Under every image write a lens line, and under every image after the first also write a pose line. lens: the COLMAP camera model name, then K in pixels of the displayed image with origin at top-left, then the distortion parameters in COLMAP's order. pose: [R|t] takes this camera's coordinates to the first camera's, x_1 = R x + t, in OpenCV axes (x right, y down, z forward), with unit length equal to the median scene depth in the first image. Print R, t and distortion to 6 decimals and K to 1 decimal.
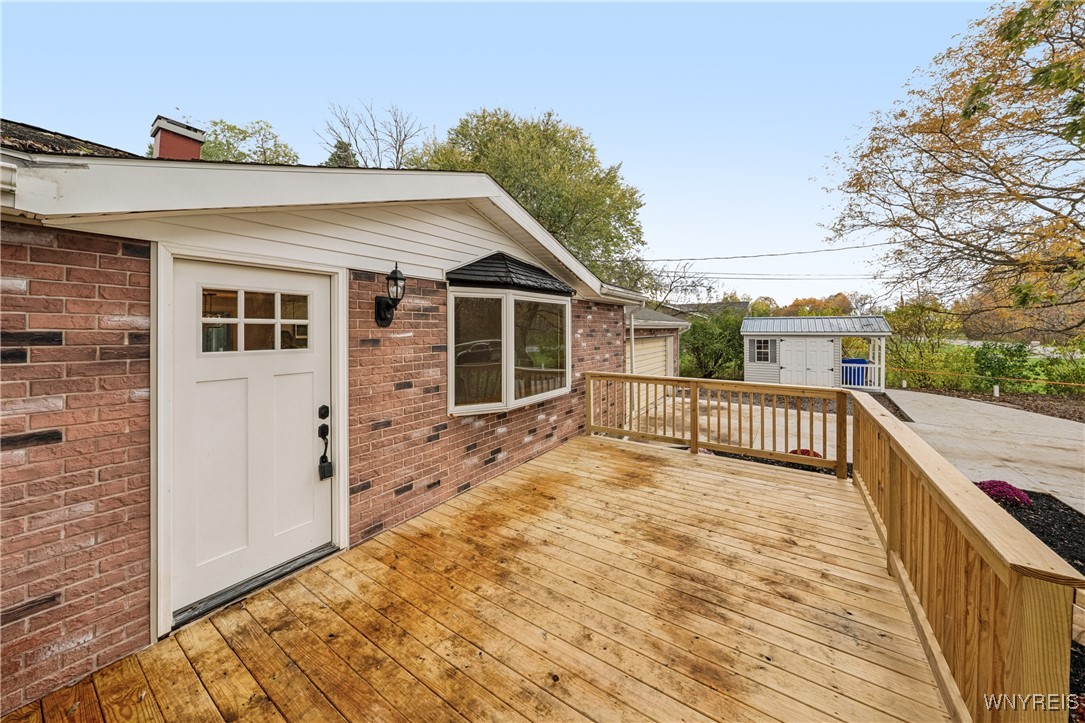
lens RADIAL K [[382.3, 0, 543.3], [0, 382.3, 328.2], [0, 0, 1]] dist [0.002624, 0.000087]
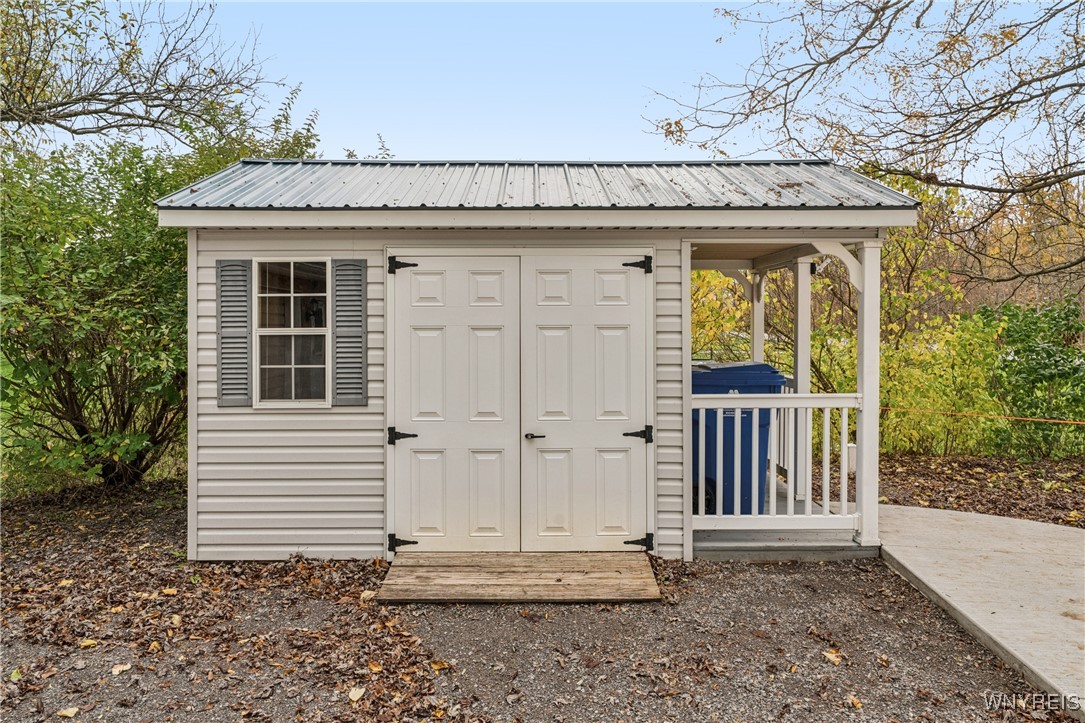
lens RADIAL K [[754.3, 0, 541.4], [0, 754.3, 357.4], [0, 0, 1]] dist [-0.001508, 0.001193]
pose [[0.844559, -0.004326, 0.535445, 1.235092], [-0.001457, 0.999945, 0.010376, 0.164722], [-0.535461, -0.009543, 0.844506, 1.707928]]
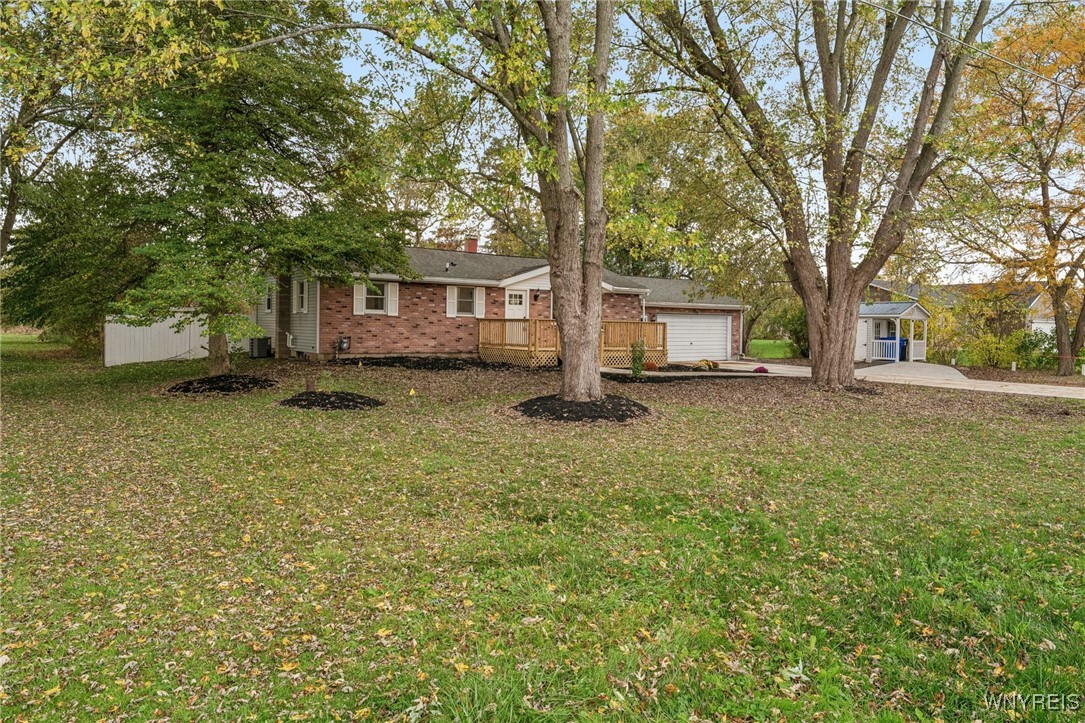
lens RADIAL K [[754.3, 0, 543.7], [0, 754.3, 359.1], [0, 0, 1]] dist [-0.001508, 0.001193]
pose [[0.932405, 0.031621, -0.360028, 1.538970], [-0.016766, 0.998877, 0.044309, 0.149943], [0.361025, -0.035278, 0.931889, -3.872087]]
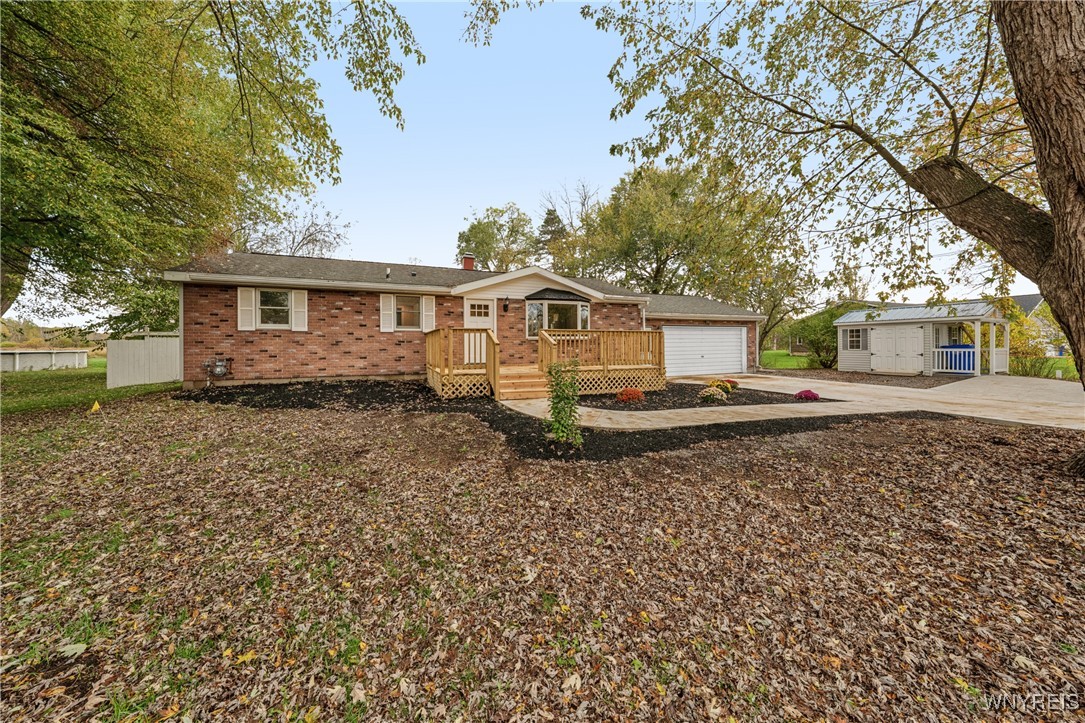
lens RADIAL K [[382.3, 0, 538.9], [0, 382.3, 354.0], [0, 0, 1]] dist [0.002624, 0.000087]
pose [[0.829691, 0.005969, -0.558192, 1.084455], [0.006303, 0.999779, 0.020060, 0.184262], [0.558188, -0.020162, 0.829470, -1.092143]]
